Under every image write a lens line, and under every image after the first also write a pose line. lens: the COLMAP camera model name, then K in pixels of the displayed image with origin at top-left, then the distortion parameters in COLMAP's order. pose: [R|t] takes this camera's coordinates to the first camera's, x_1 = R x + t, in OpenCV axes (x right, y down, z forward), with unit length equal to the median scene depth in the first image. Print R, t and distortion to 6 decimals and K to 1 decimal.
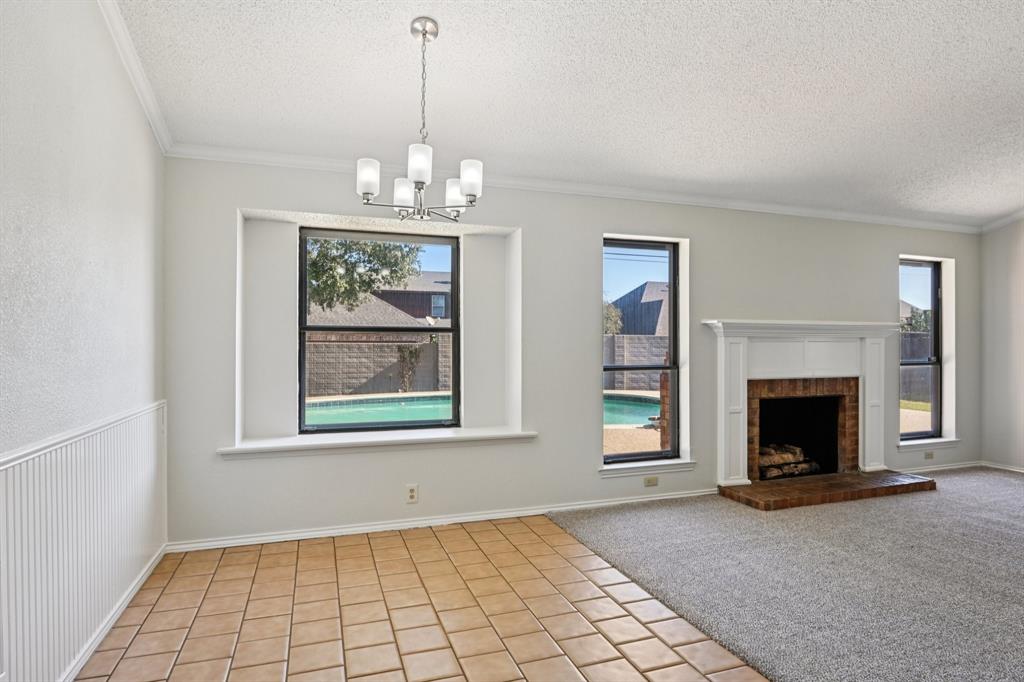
lens RADIAL K [[575.9, 0, 515.7], [0, 575.9, 345.5], [0, 0, 1]] dist [-0.016483, -0.002790]
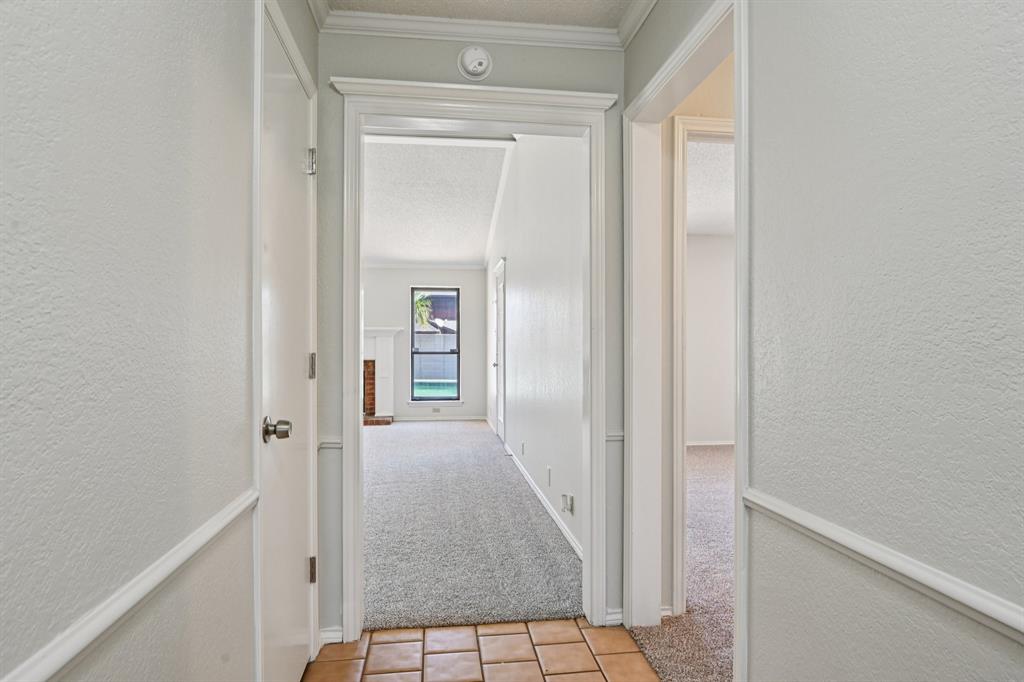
lens RADIAL K [[583.6, 0, 512.8], [0, 583.6, 351.2], [0, 0, 1]] dist [-0.001655, -0.017833]
pose [[0.980157, 0.001716, -0.198217, 1.353490], [0.000513, 0.999937, 0.011190, 0.009491], [0.198224, -0.011070, 0.980094, -0.605169]]
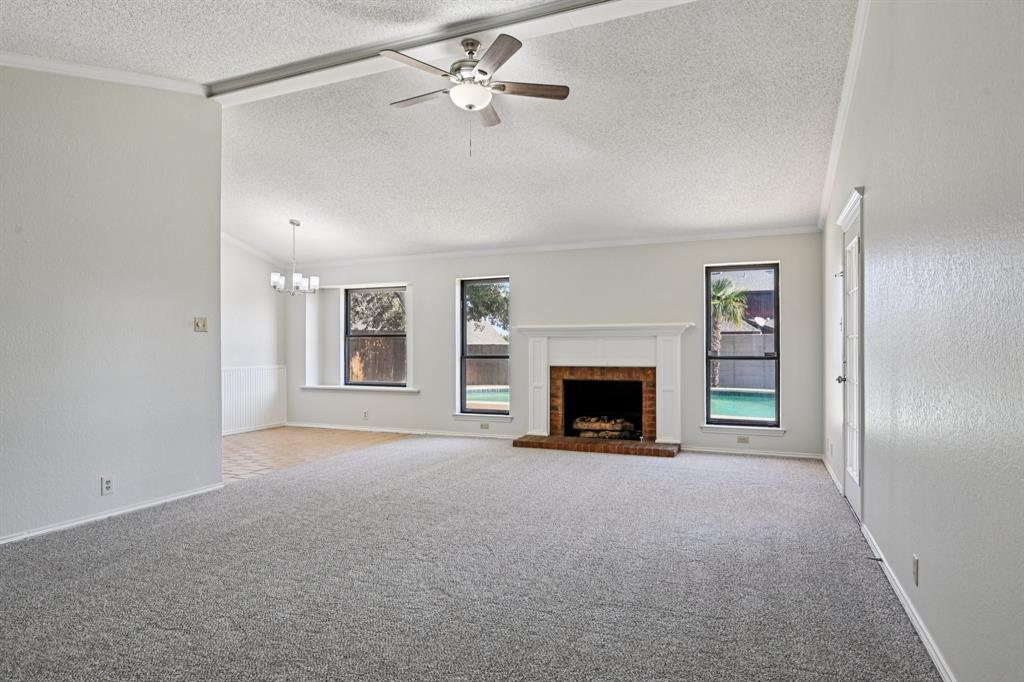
lens RADIAL K [[575.9, 0, 515.7], [0, 575.9, 345.5], [0, 0, 1]] dist [-0.016483, -0.002790]
pose [[0.743525, -0.004268, -0.668694, 1.232648], [0.002502, 0.999990, -0.003600, 0.011268], [0.668703, 0.001004, 0.743529, -0.147756]]
